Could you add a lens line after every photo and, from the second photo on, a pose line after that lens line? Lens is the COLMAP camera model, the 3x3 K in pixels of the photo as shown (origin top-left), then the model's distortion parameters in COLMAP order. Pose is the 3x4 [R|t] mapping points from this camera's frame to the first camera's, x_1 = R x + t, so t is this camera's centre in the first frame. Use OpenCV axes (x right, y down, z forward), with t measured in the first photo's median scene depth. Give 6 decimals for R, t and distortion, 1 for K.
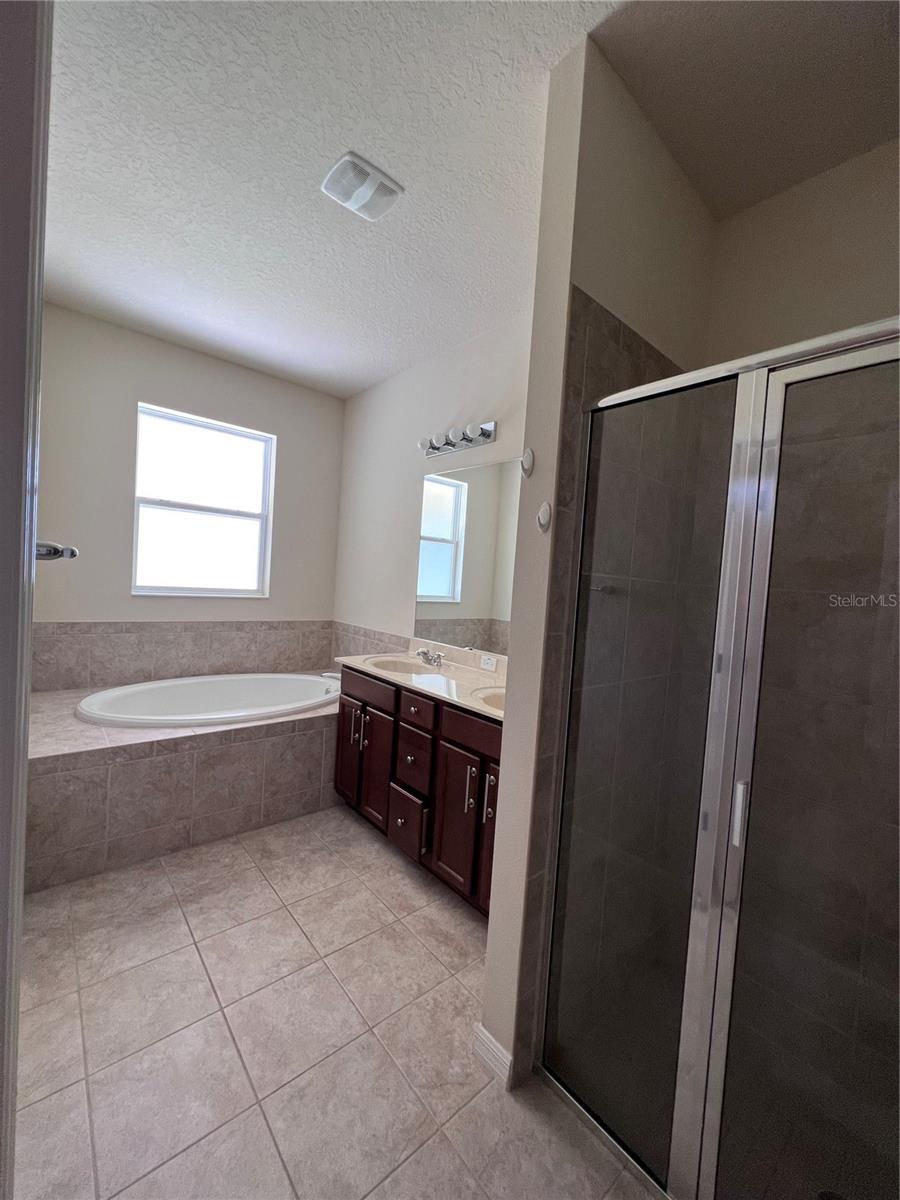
lens RADIAL K [[478.6, 0, 451.3], [0, 478.6, 598.6], [0, 0, 1]] dist [0.000220, 0.000014]
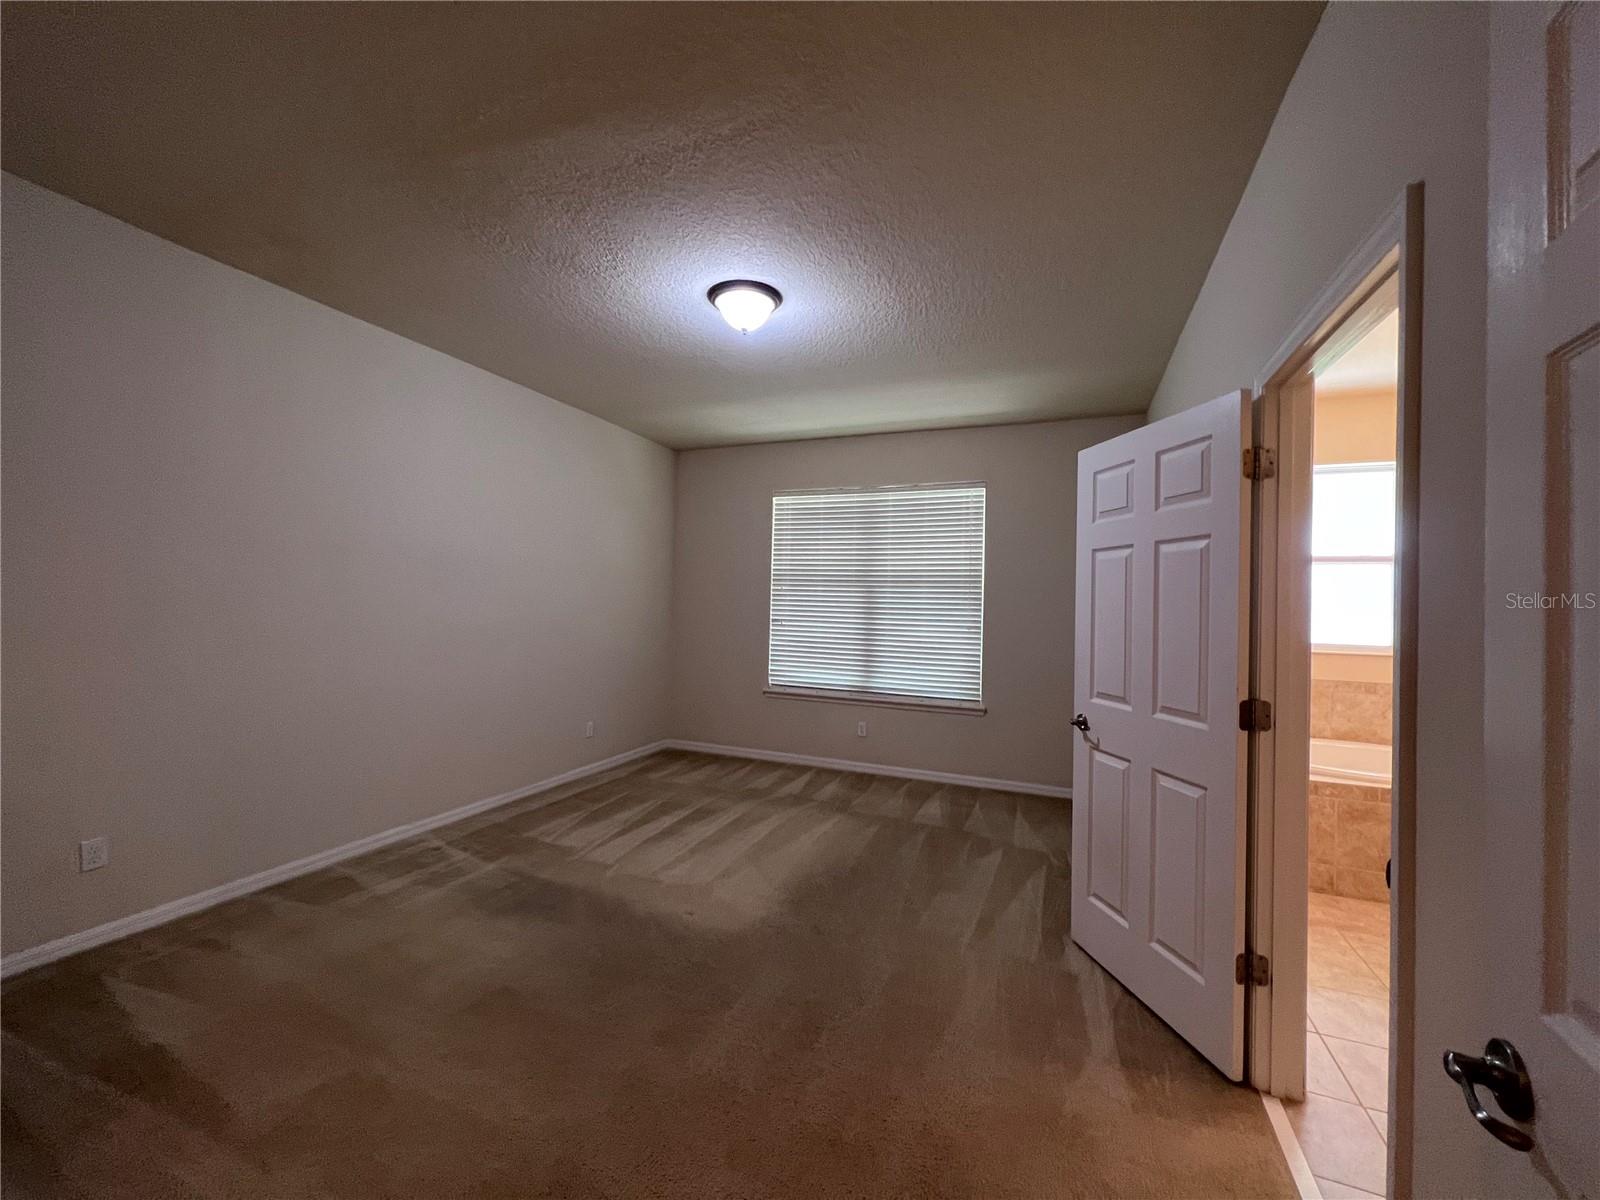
lens RADIAL K [[638.2, 0, 800.2], [0, 638.2, 597.5], [0, 0, 1]] dist [0.000220, 0.000014]
pose [[0.453991, -0.065986, -0.888560, 0.134199], [-0.028076, 0.995699, -0.088287, 0.025476], [0.890564, 0.065029, 0.450186, -0.470138]]
